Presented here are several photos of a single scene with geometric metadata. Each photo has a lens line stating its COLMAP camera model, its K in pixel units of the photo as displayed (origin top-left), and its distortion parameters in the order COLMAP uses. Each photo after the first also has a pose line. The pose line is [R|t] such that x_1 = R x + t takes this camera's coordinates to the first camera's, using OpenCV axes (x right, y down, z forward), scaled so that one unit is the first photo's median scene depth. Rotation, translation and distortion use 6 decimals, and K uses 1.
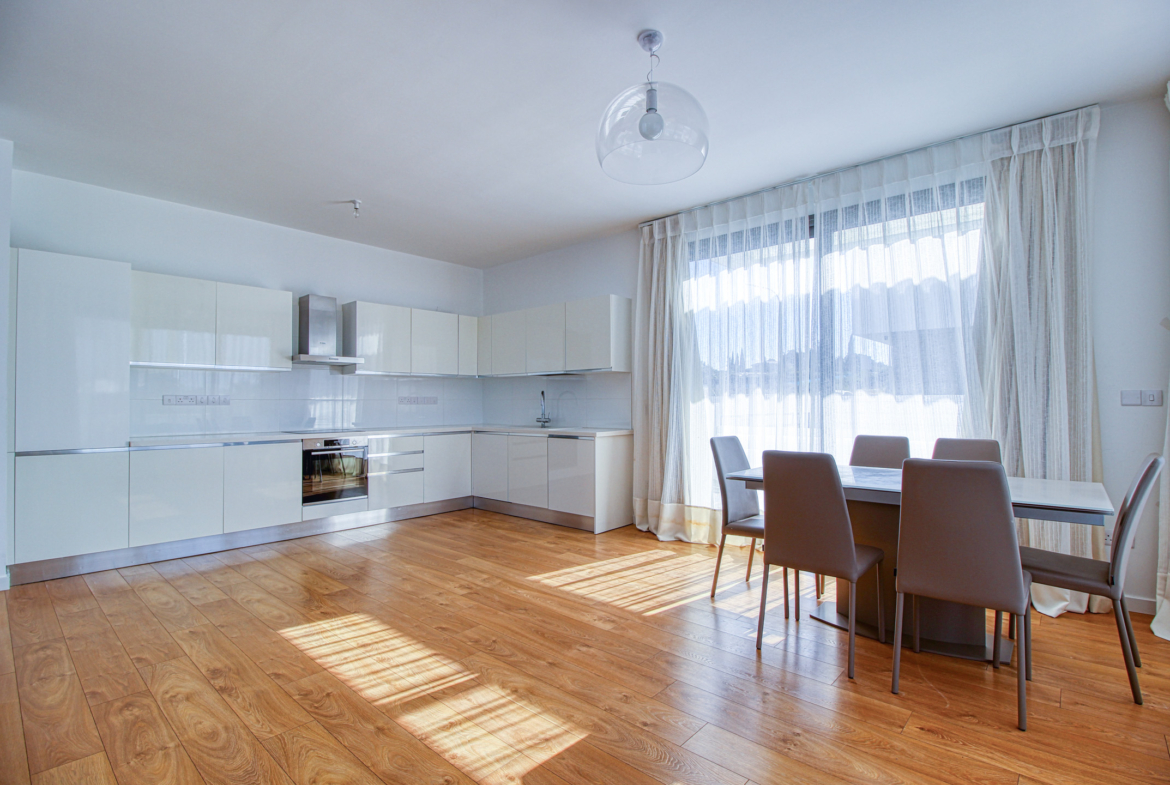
lens RADIAL K [[553.4, 0, 605.8], [0, 553.4, 397.2], [0, 0, 1]] dist [0.000630, -0.020270]
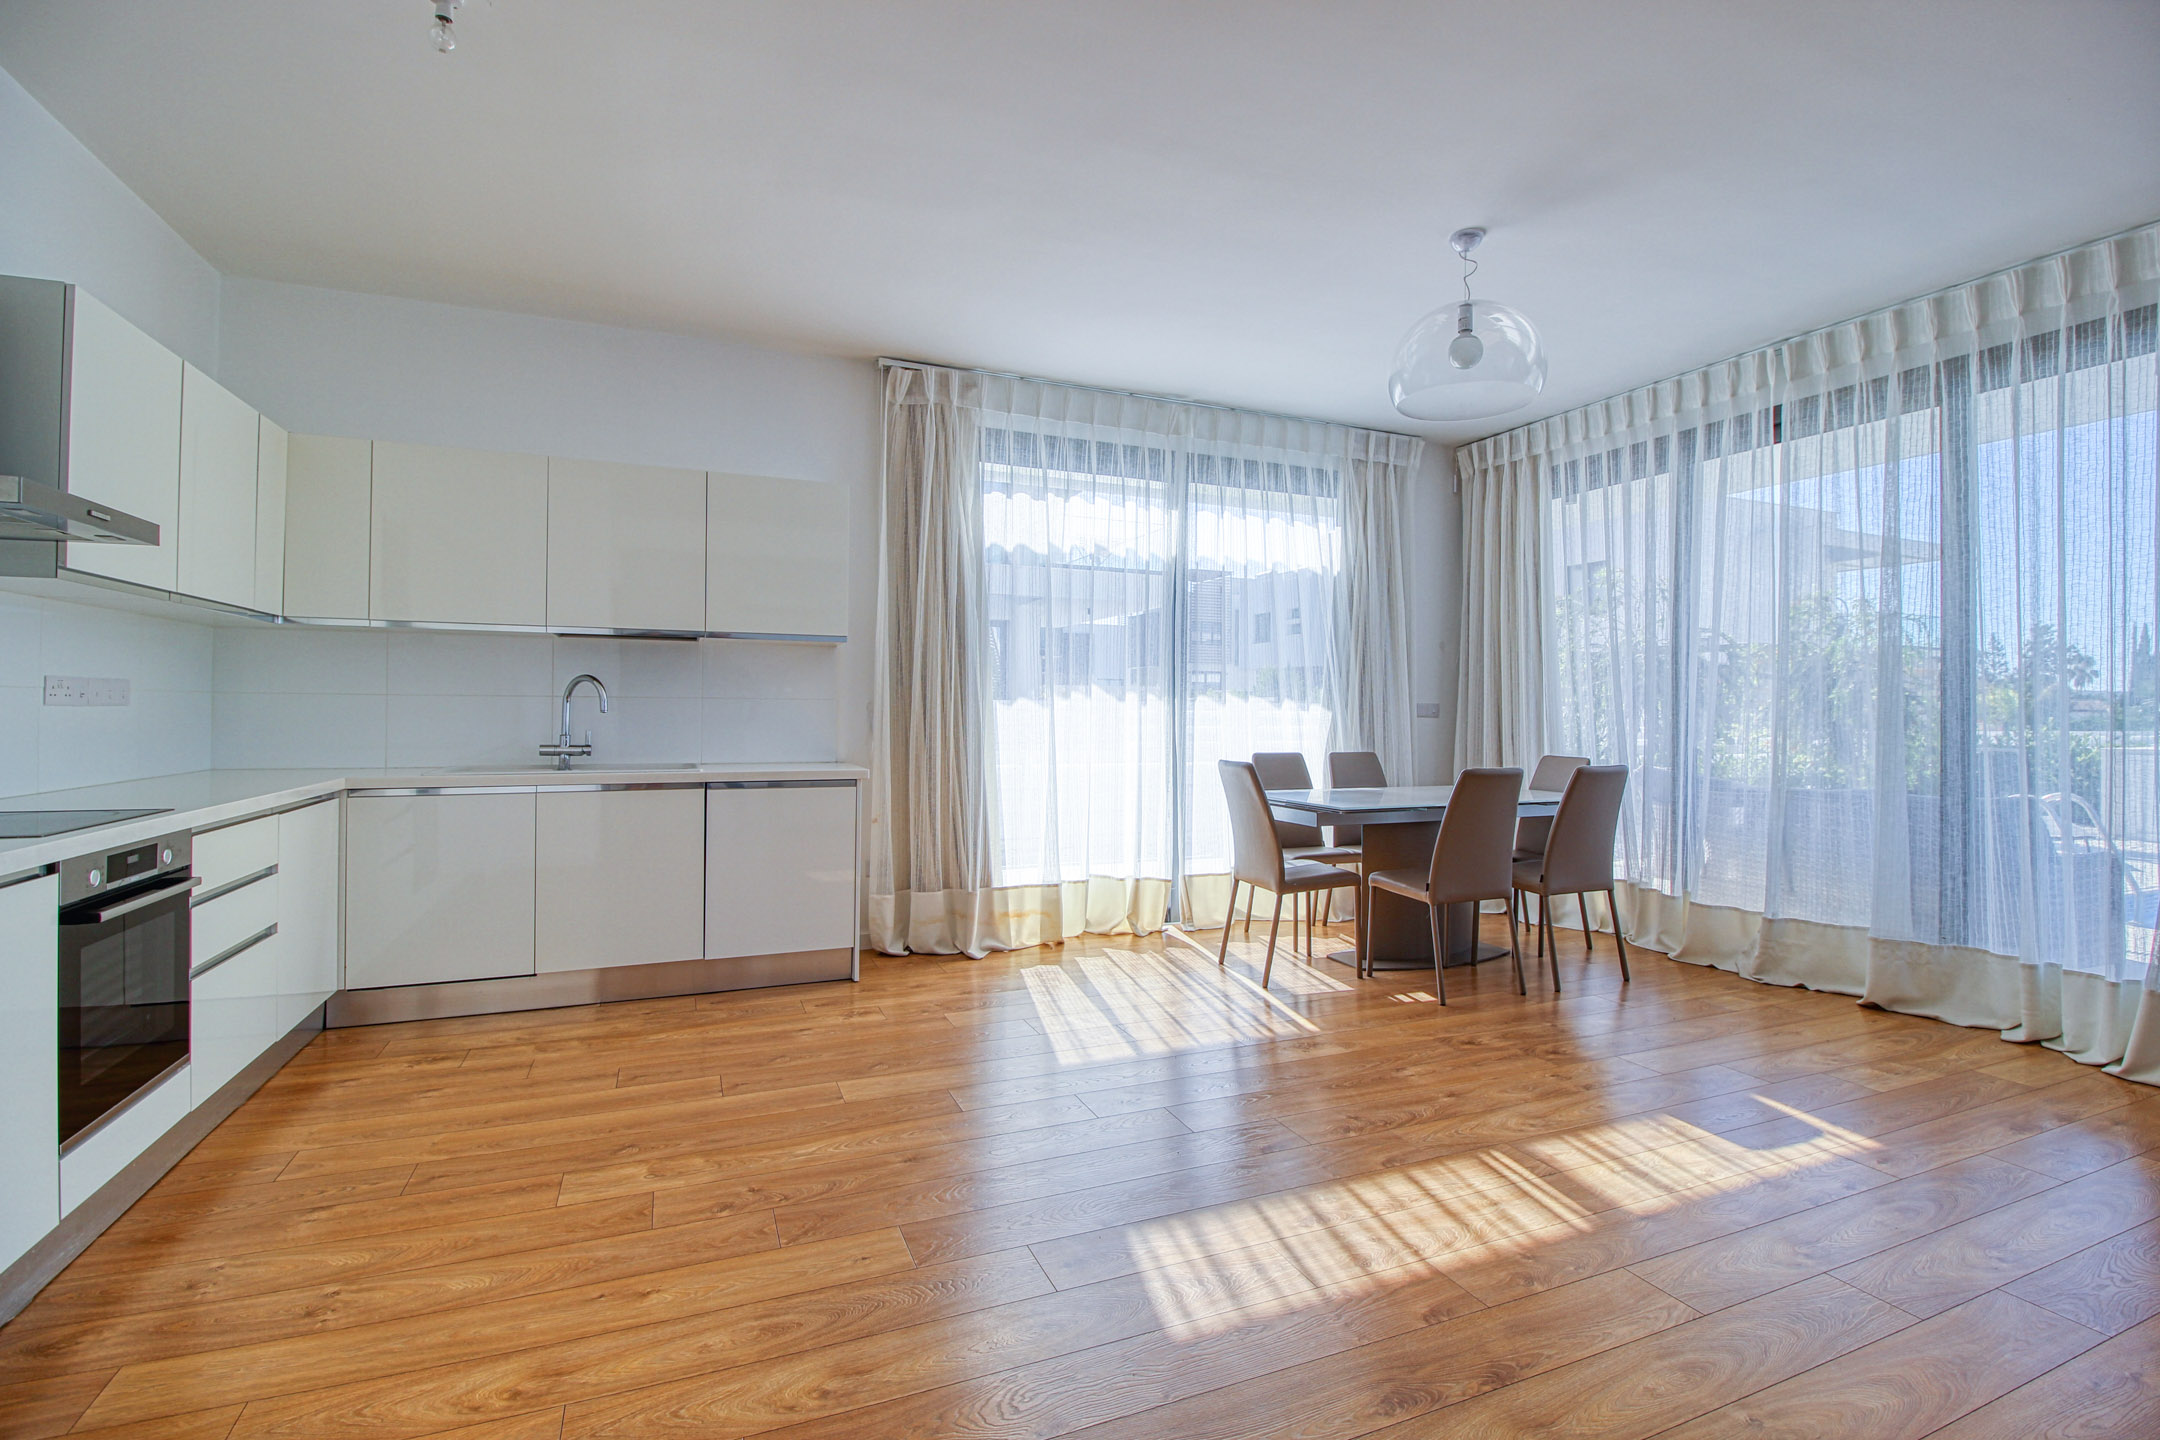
lens RADIAL K [[1091.1, 0, 951.6], [0, 1091.1, 702.8], [0, 0, 1]] dist [-0.003288, -0.000871]
pose [[0.438342, 0.009968, 0.898753, -1.265899], [-0.018995, 0.999818, -0.001824, 0.008326], [-0.898608, -0.016273, 0.438451, 0.776990]]
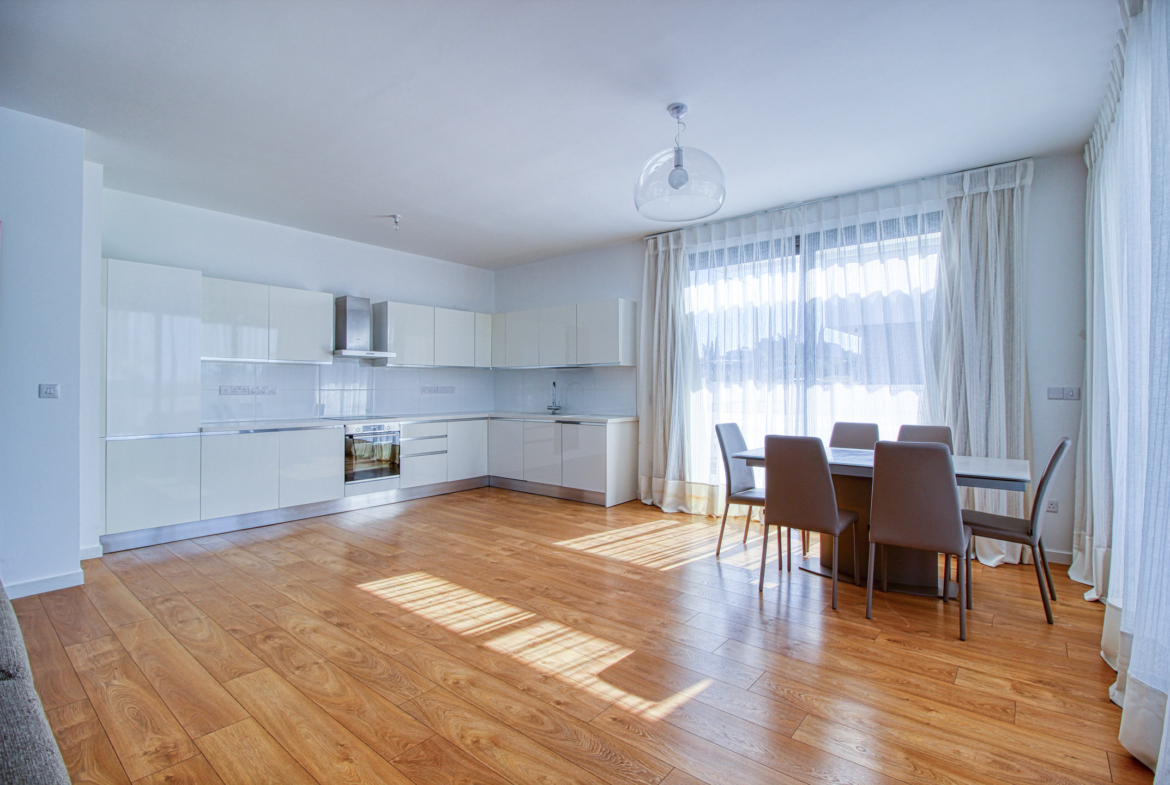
lens RADIAL K [[544.3, 0, 587.4], [0, 544.3, 386.5], [0, 0, 1]] dist [0.000693, -0.021806]
pose [[0.999914, 0.001059, 0.013097, -0.111807], [-0.001158, 0.999971, 0.007515, -0.018944], [-0.013088, -0.007530, 0.999886, -0.193448]]
